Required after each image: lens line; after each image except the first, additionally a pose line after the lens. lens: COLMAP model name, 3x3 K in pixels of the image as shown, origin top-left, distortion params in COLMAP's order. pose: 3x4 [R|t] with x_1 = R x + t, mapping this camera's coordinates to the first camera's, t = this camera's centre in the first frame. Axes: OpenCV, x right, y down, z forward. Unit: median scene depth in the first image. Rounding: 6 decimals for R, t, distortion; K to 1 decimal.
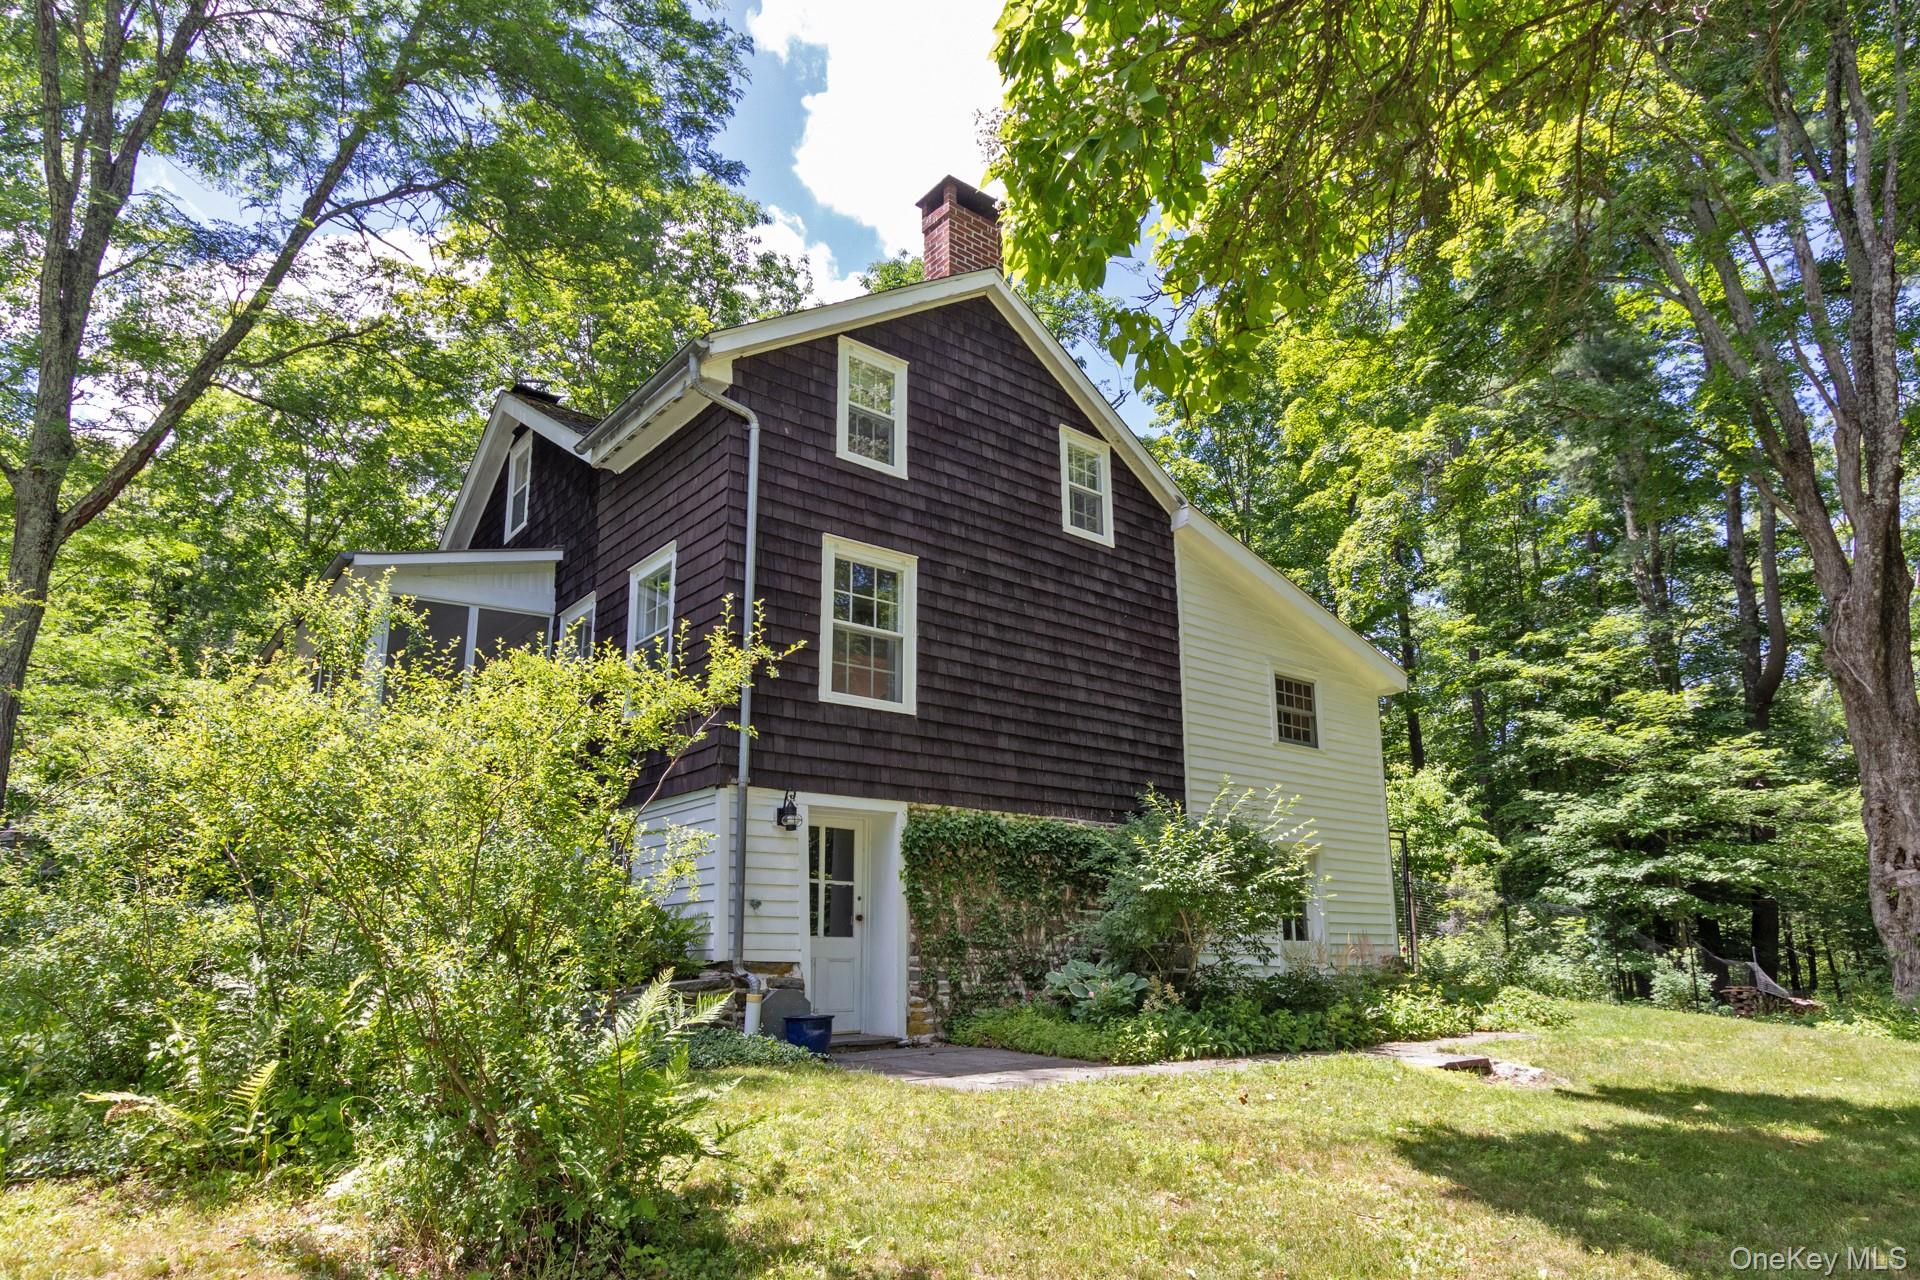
lens RADIAL K [[1196.3, 0, 960.0], [0, 1196.3, 640.0], [0, 0, 1]] dist [0.006817, 0.001804]
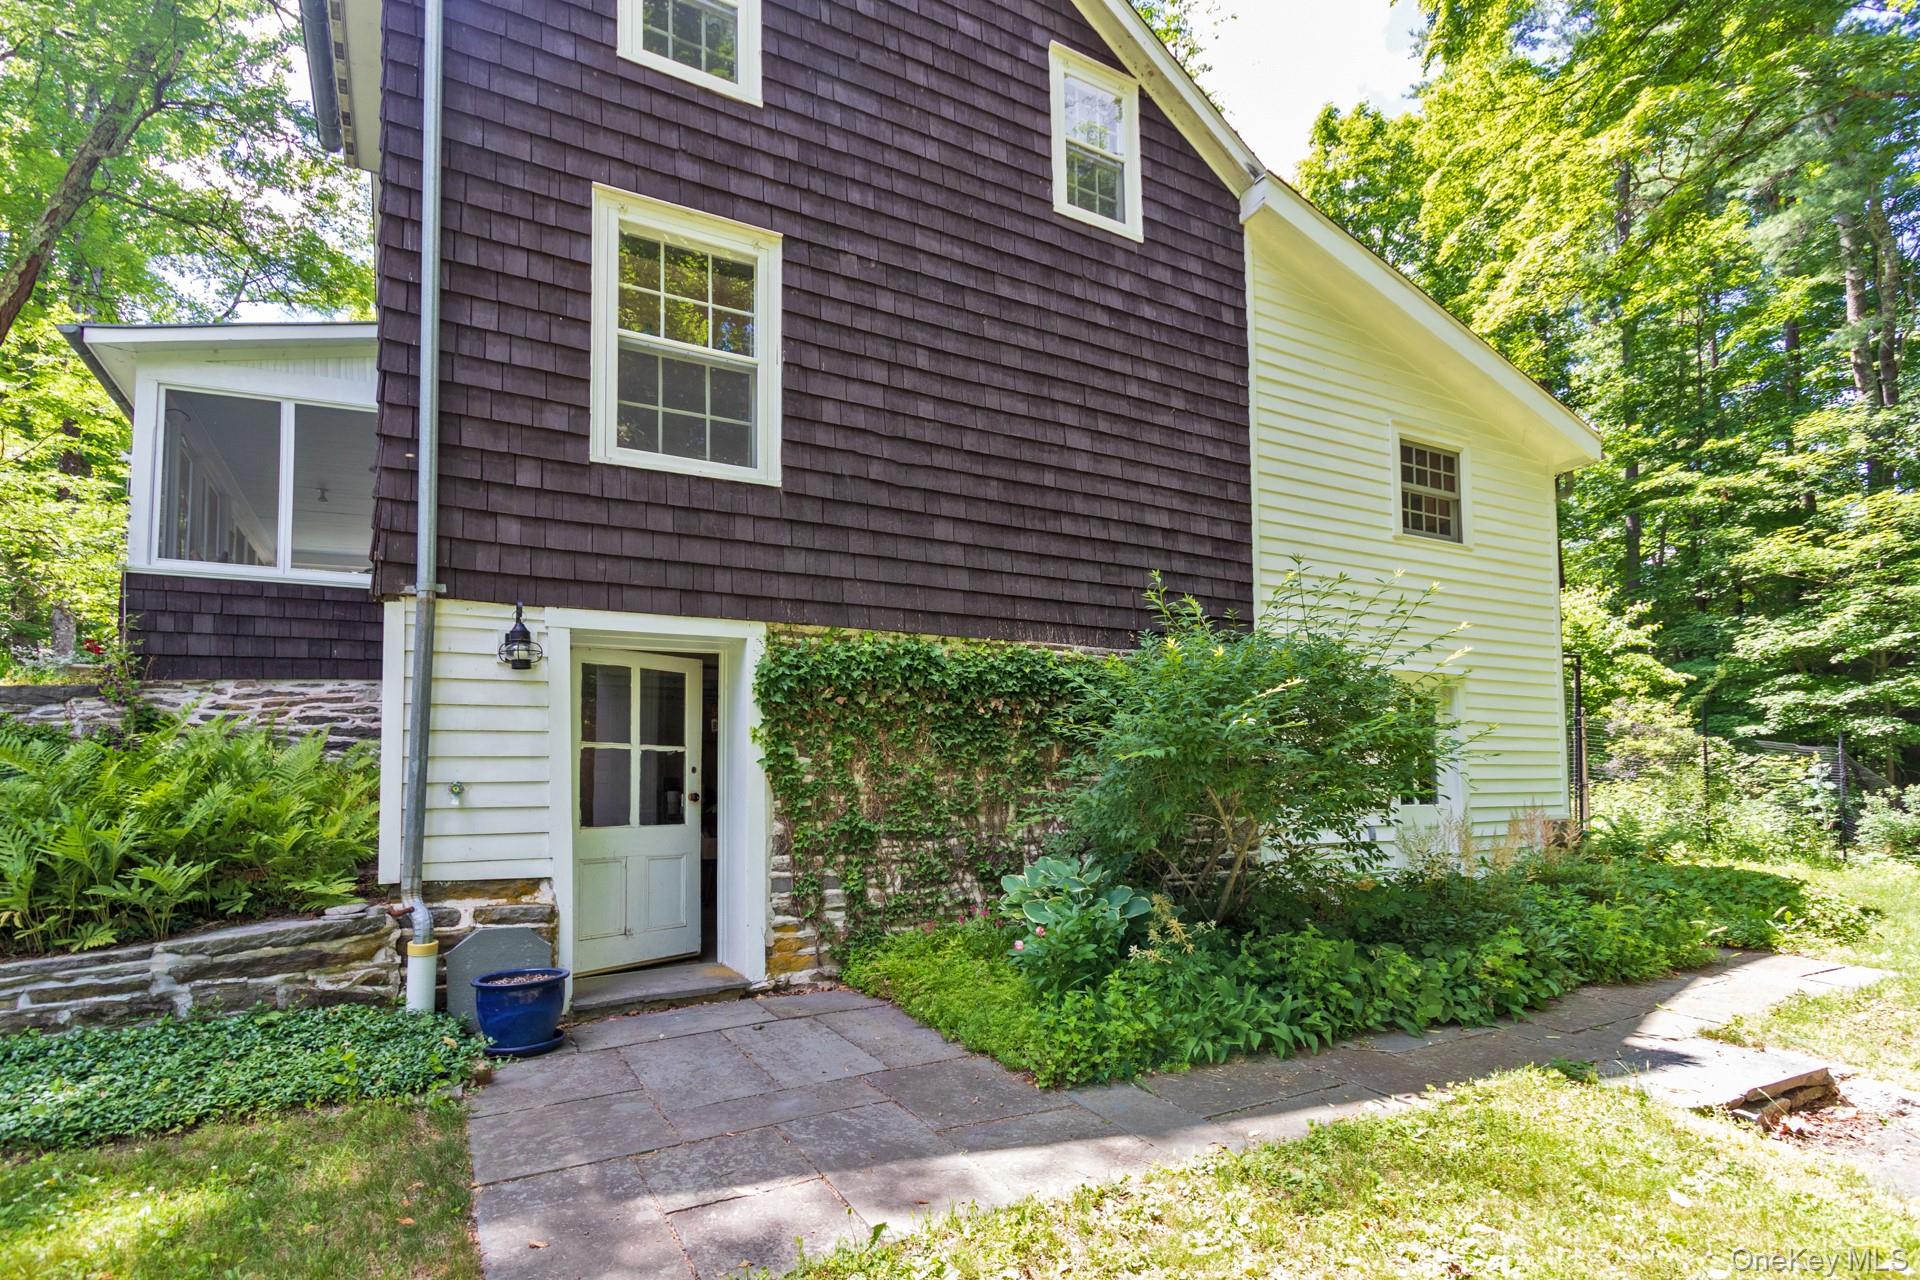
lens RADIAL K [[854.4, 0, 951.2], [0, 854.4, 705.6], [0, 0, 1]] dist [0.005176, -0.000015]
pose [[0.974341, -0.019761, -0.224206, 0.136294], [0.060865, 0.982158, 0.177934, 0.091742], [0.216690, -0.187015, 0.958160, 0.507522]]
